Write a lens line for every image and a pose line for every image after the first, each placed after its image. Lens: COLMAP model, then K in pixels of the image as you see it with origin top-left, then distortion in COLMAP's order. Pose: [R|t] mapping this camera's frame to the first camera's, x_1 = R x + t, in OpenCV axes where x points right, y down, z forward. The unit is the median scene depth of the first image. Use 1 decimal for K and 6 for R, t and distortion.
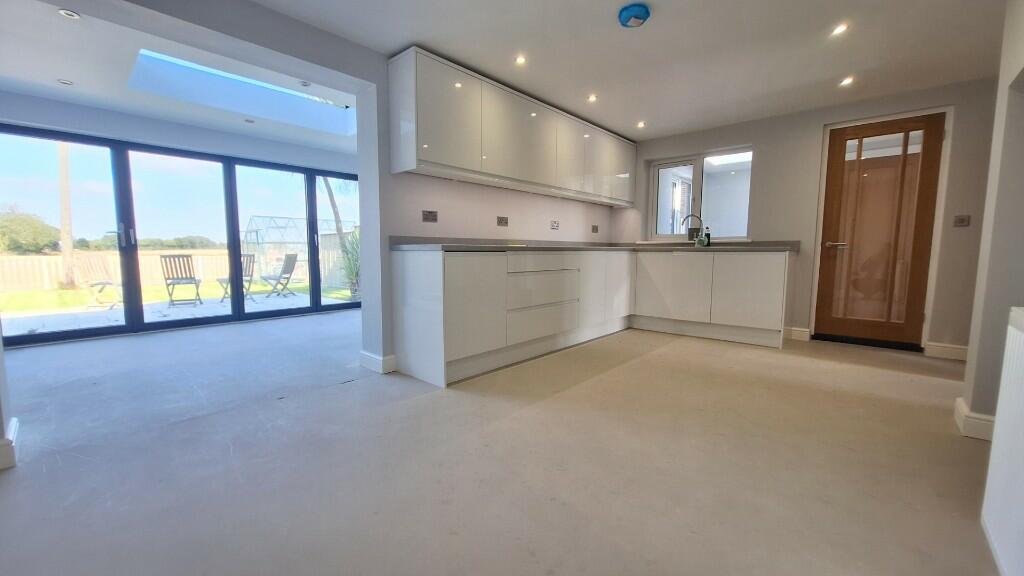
lens RADIAL K [[403.0, 0, 513.6], [0, 403.0, 293.0], [0, 0, 1]] dist [0.001786, -0.000247]
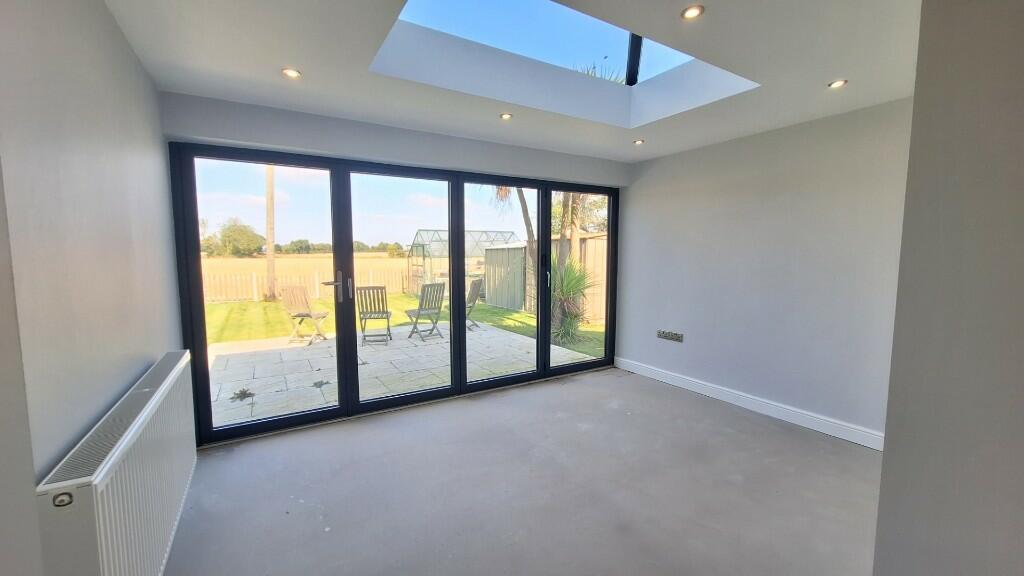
lens RADIAL K [[403.0, 0, 509.4], [0, 403.0, 289.0], [0, 0, 1]] dist [0.001786, -0.000247]
pose [[0.957009, 0.020906, -0.289303, -0.166892], [-0.023515, 0.999708, -0.005547, -0.052395], [0.289103, 0.012112, 0.957221, 0.139630]]
